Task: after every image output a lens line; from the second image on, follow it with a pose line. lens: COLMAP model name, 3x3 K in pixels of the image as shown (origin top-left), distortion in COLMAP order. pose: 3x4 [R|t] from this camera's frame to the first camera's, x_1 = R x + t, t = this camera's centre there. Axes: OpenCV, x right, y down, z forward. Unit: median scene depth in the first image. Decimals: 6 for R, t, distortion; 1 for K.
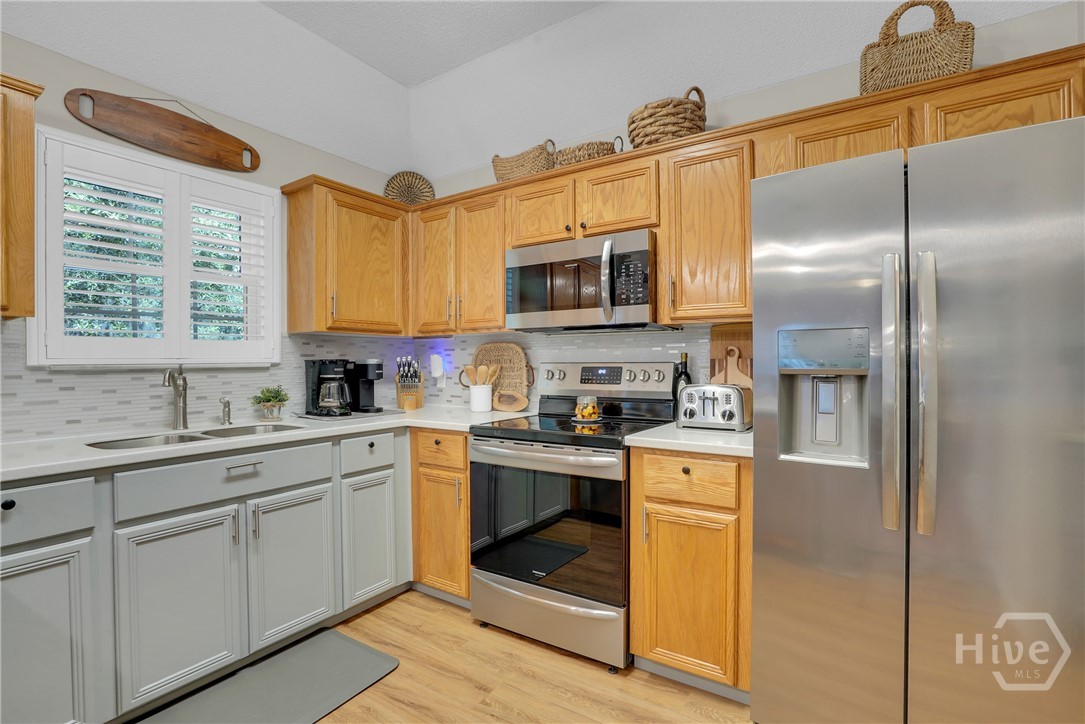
lens RADIAL K [[505.1, 0, 544.6], [0, 505.1, 360.7], [0, 0, 1]] dist [-0.057683, 0.024491]
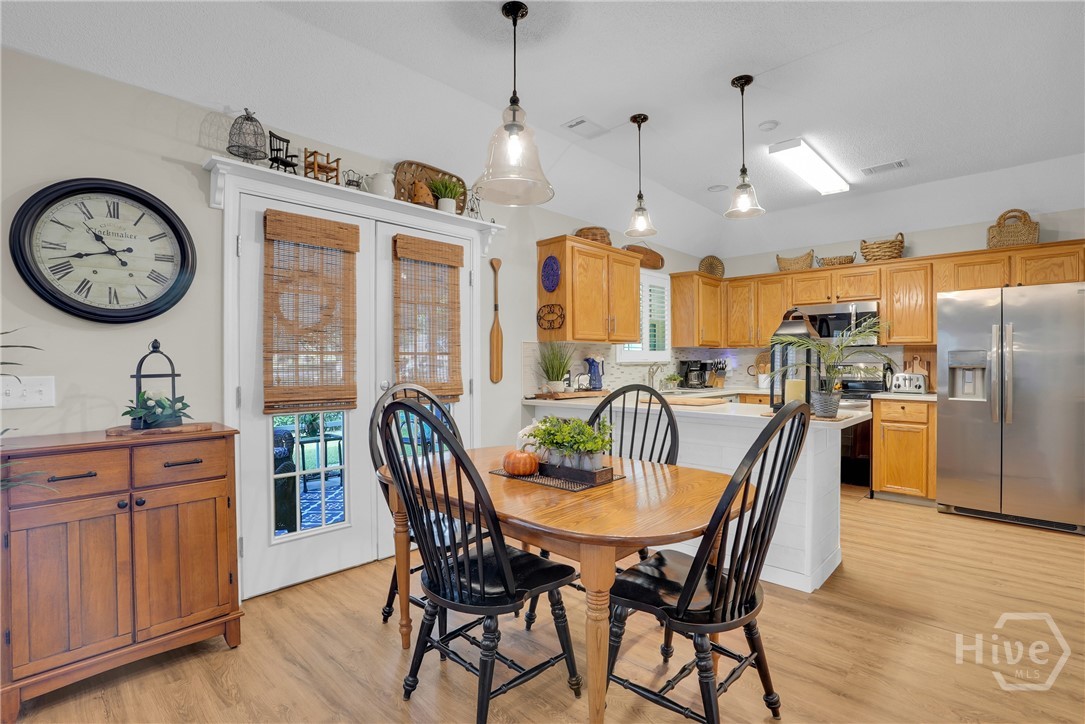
lens RADIAL K [[505.1, 0, 544.6], [0, 505.1, 360.7], [0, 0, 1]] dist [-0.057683, 0.024491]
pose [[0.982890, 0.004818, -0.184133, -0.792593], [-0.004895, 0.999988, 0.000038, 0.001516], [0.184131, 0.000864, 0.982901, -1.338172]]
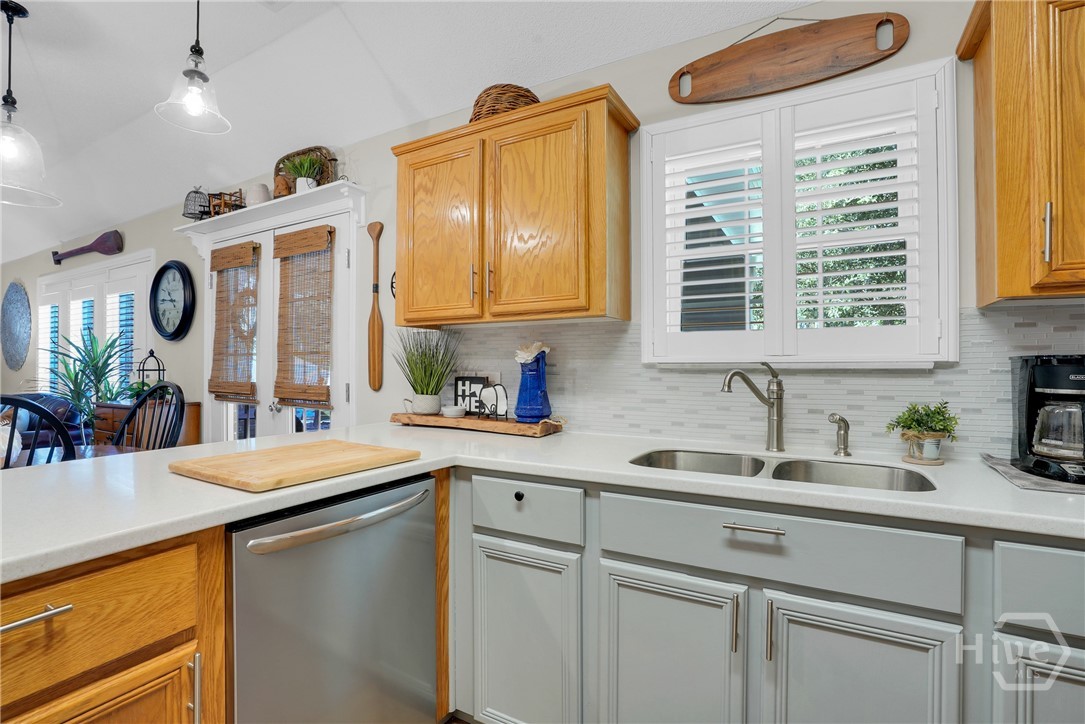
lens RADIAL K [[505.1, 0, 544.6], [0, 505.1, 360.7], [0, 0, 1]] dist [-0.057683, 0.024491]
pose [[0.065153, 0.000086, -0.997875, -0.012634], [0.000281, 1.000000, 0.000104, 0.003221], [0.997875, -0.000287, 0.065153, 0.598233]]
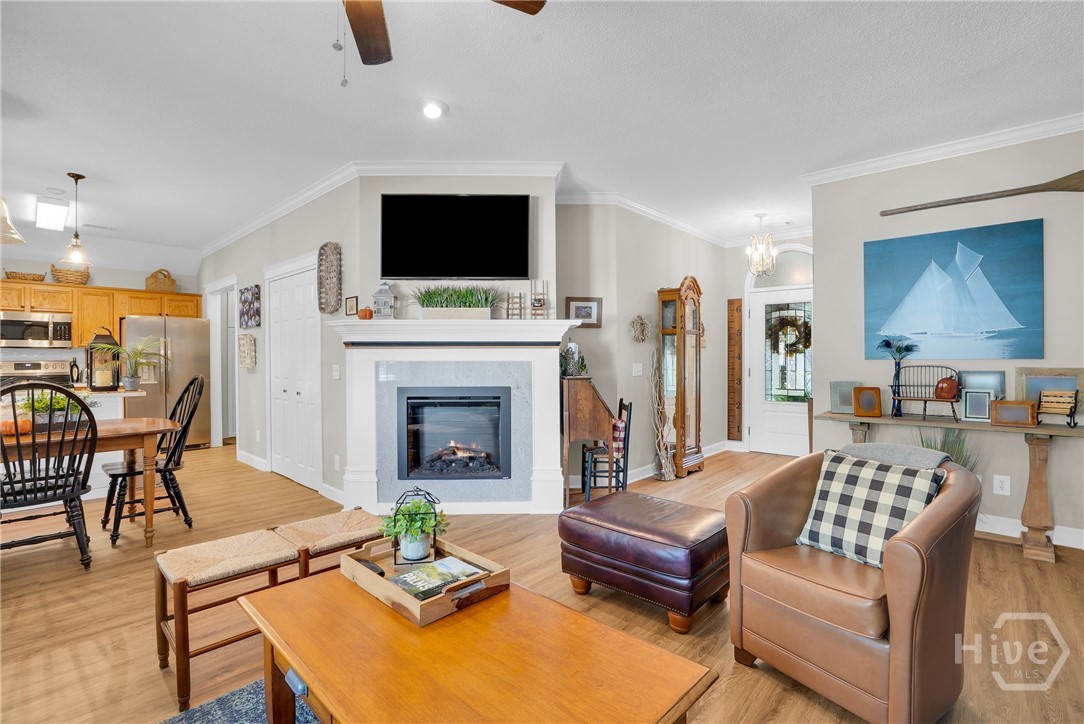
lens RADIAL K [[506.6, 0, 542.0], [0, 506.6, 362.0], [0, 0, 1]] dist [-0.041913, 0.015613]
pose [[0.169166, -0.001325, 0.985587, -2.079355], [0.004031, 0.999992, 0.000652, 0.018199], [-0.985579, 0.003863, 0.169169, -2.094903]]
